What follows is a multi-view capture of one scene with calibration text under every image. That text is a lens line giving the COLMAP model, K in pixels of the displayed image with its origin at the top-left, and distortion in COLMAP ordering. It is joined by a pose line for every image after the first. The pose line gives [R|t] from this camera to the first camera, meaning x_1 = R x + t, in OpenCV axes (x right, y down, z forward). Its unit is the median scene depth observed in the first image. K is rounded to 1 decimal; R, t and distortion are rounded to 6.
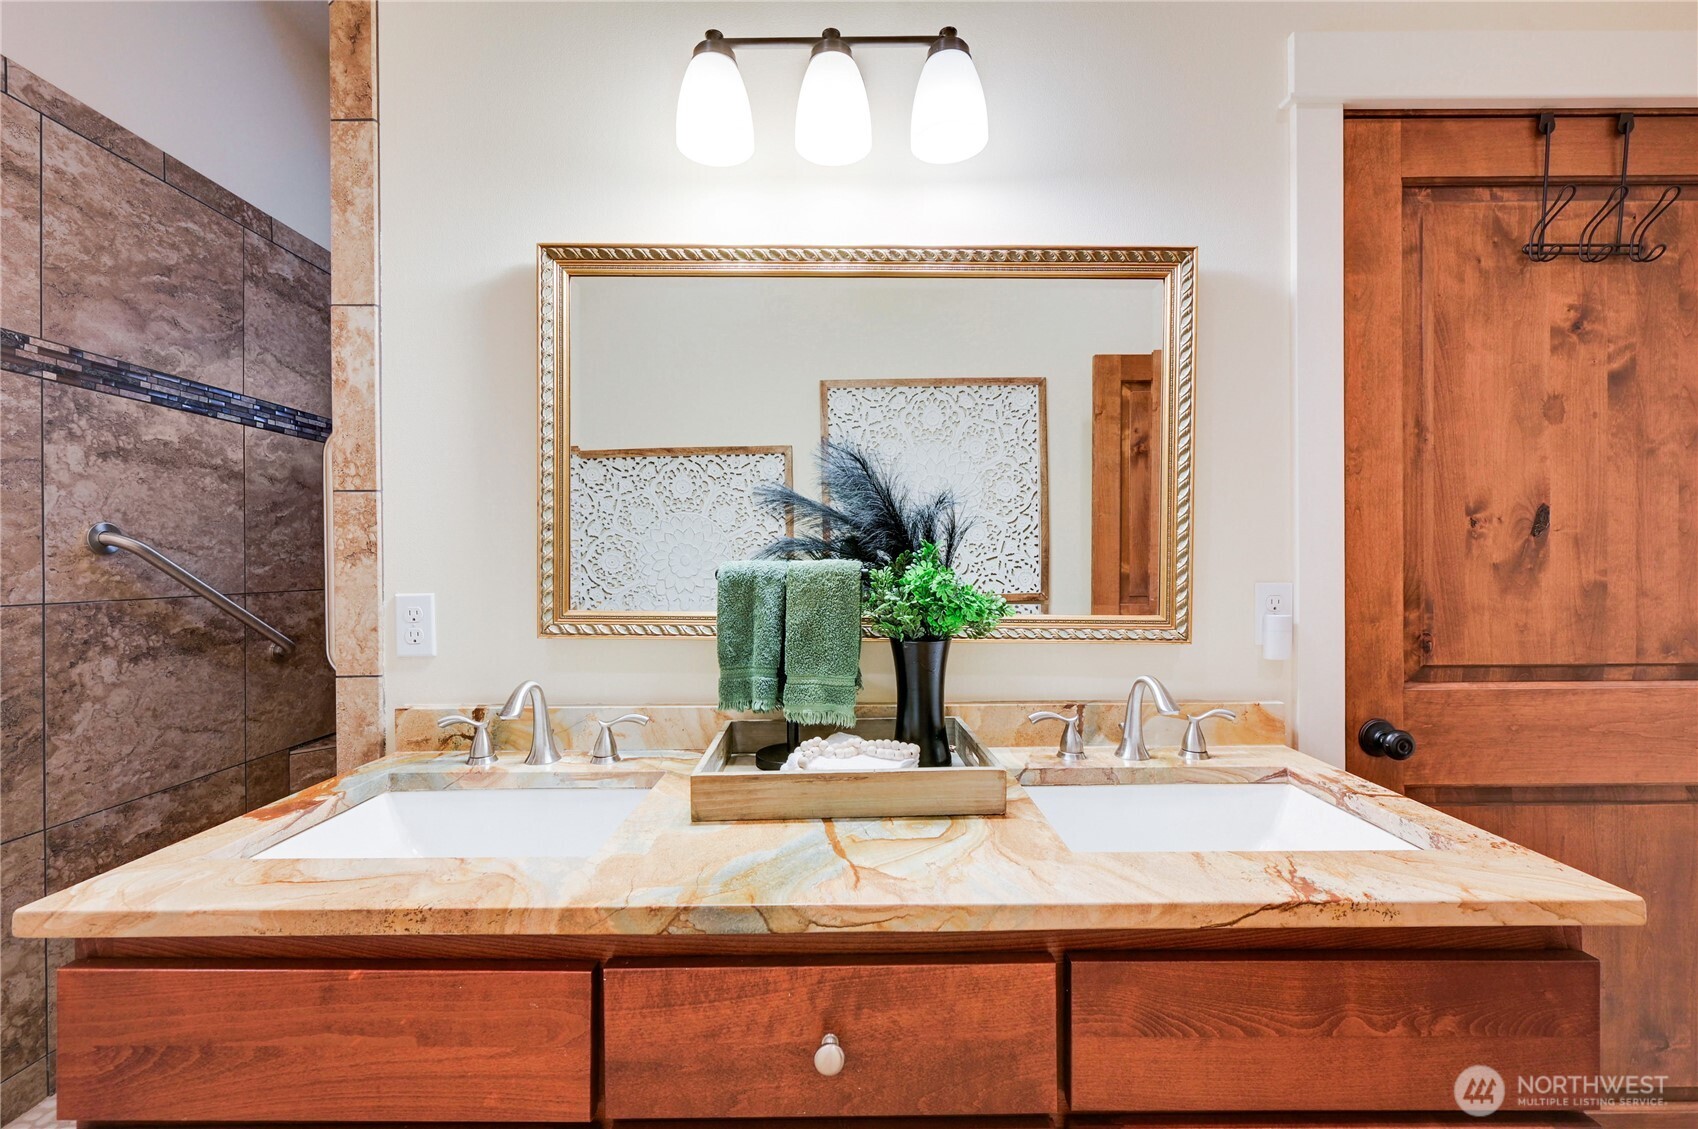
lens RADIAL K [[678.9, 0, 863.9], [0, 678.9, 567.2], [0, 0, 1]] dist [0.000781, 0.000153]
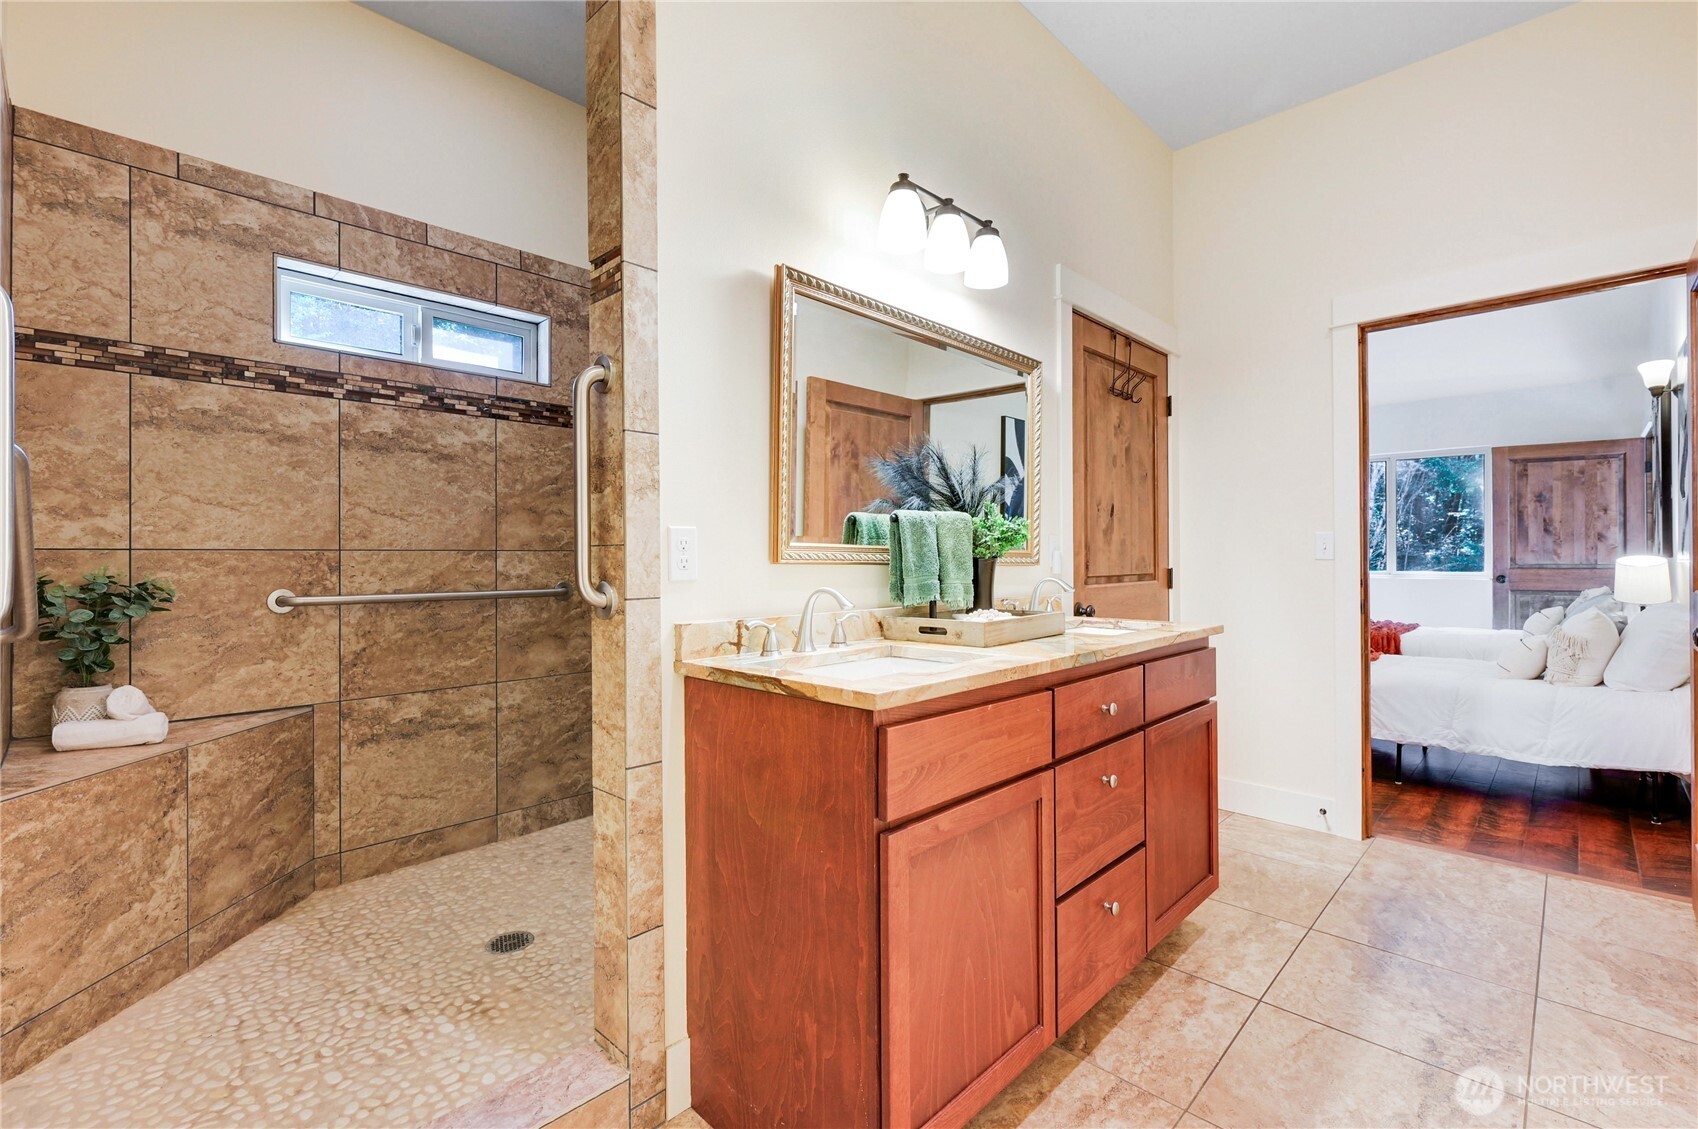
lens RADIAL K [[763.3, 0, 849.0], [0, 763.3, 564.5], [0, 0, 1]] dist [-0.000575, 0.000203]
pose [[0.691996, -0.002219, 0.721898, -1.423232], [0.007657, 0.999962, -0.004266, 0.112920], [-0.721861, 0.008480, 0.691986, -0.111933]]
